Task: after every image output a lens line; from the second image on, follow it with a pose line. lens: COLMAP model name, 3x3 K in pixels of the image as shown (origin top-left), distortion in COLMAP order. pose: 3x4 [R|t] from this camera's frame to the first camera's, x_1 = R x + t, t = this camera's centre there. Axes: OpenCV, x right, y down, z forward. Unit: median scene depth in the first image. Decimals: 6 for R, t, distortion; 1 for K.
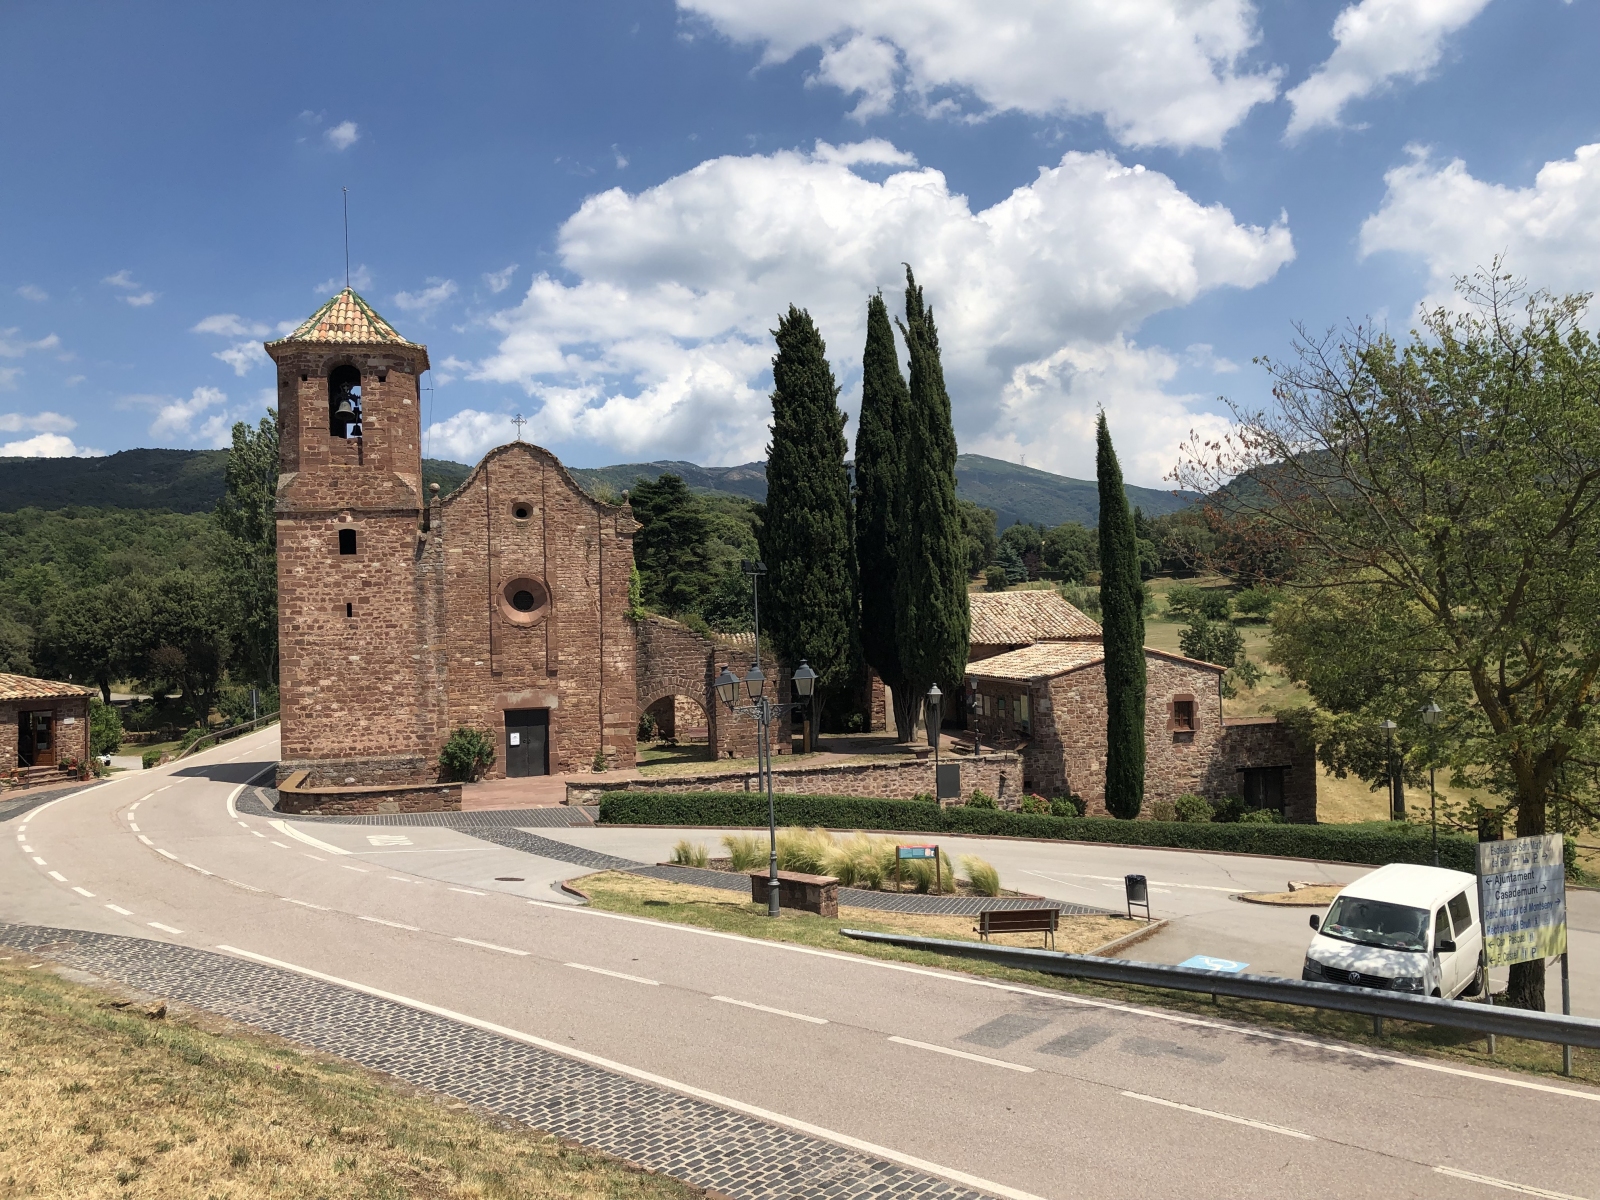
lens RADIAL K [[1289.5, 0, 802.3], [0, 1289.5, 612.0], [0, 0, 1]] dist [0.052161, -0.016981]
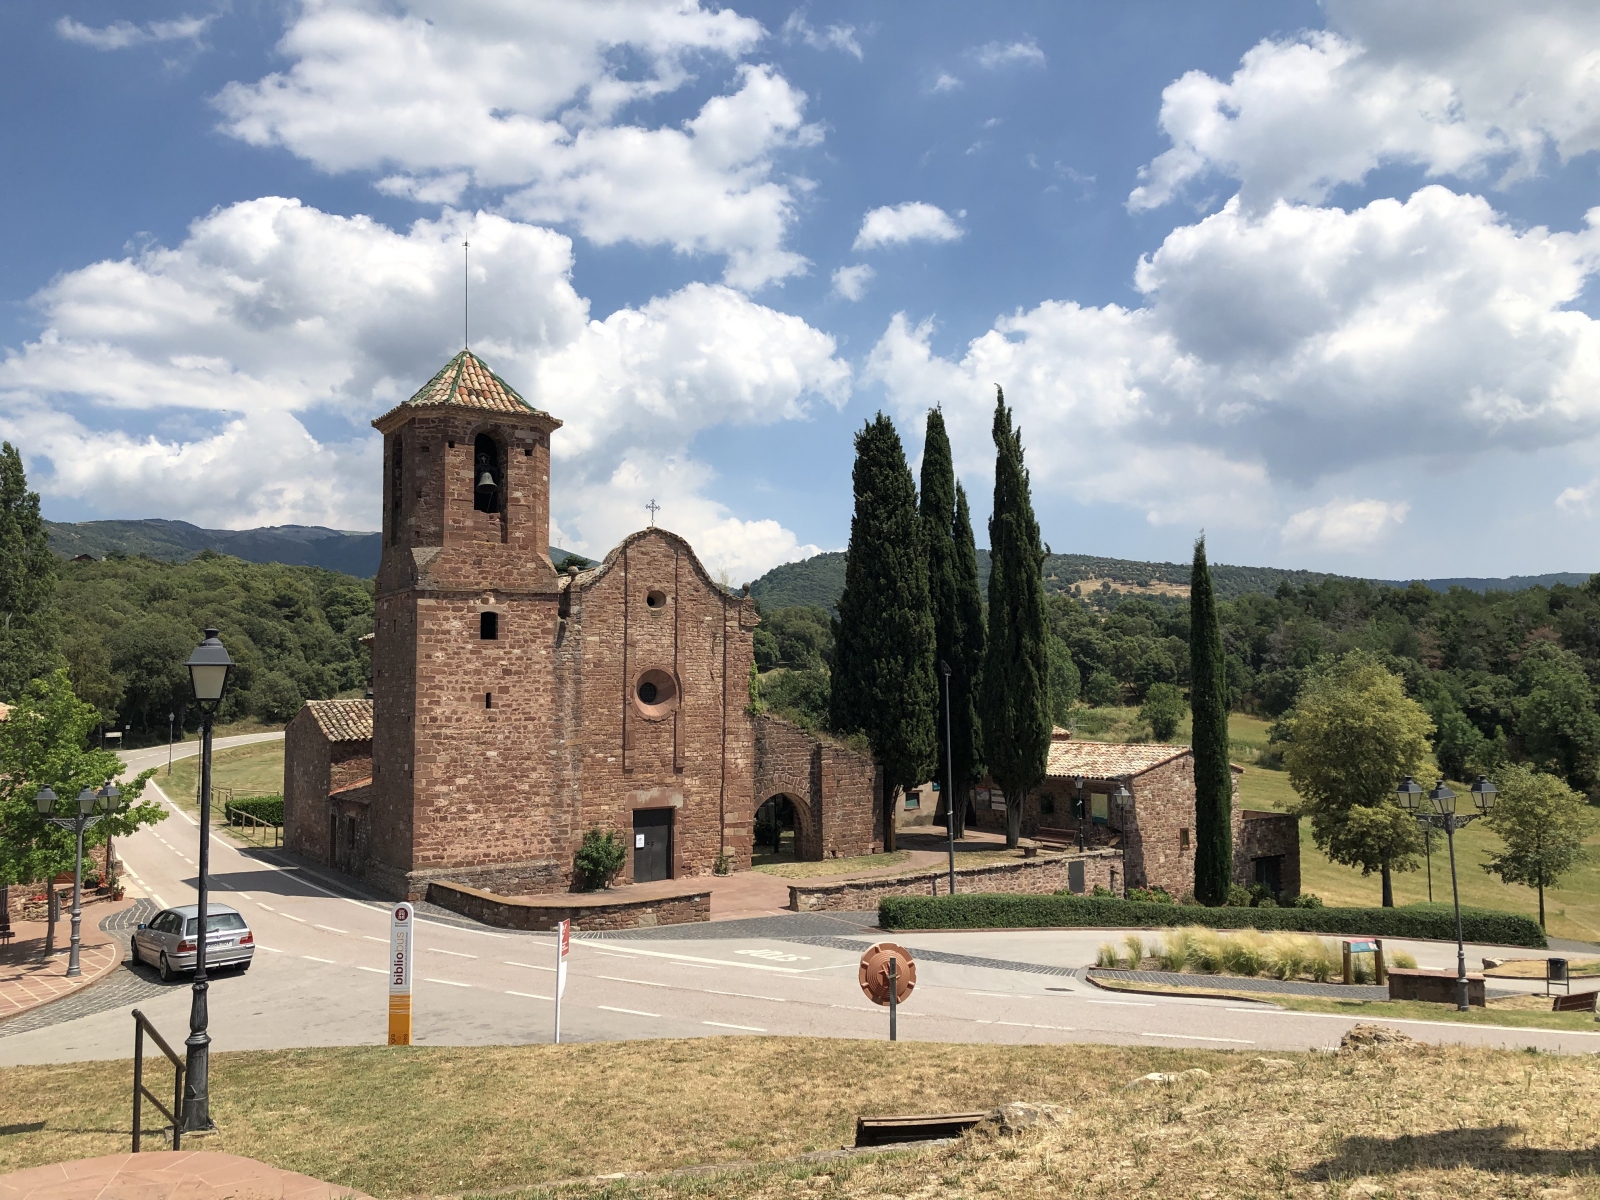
lens RADIAL K [[1289.5, 0, 801.1], [0, 1289.5, 598.8], [0, 0, 1]] dist [0.052161, -0.016981]
pose [[0.940652, 0.048278, 0.335922, -0.439472], [-0.023125, 0.996647, -0.078482, -0.006267], [-0.338584, 0.066056, 0.938614, 0.067554]]
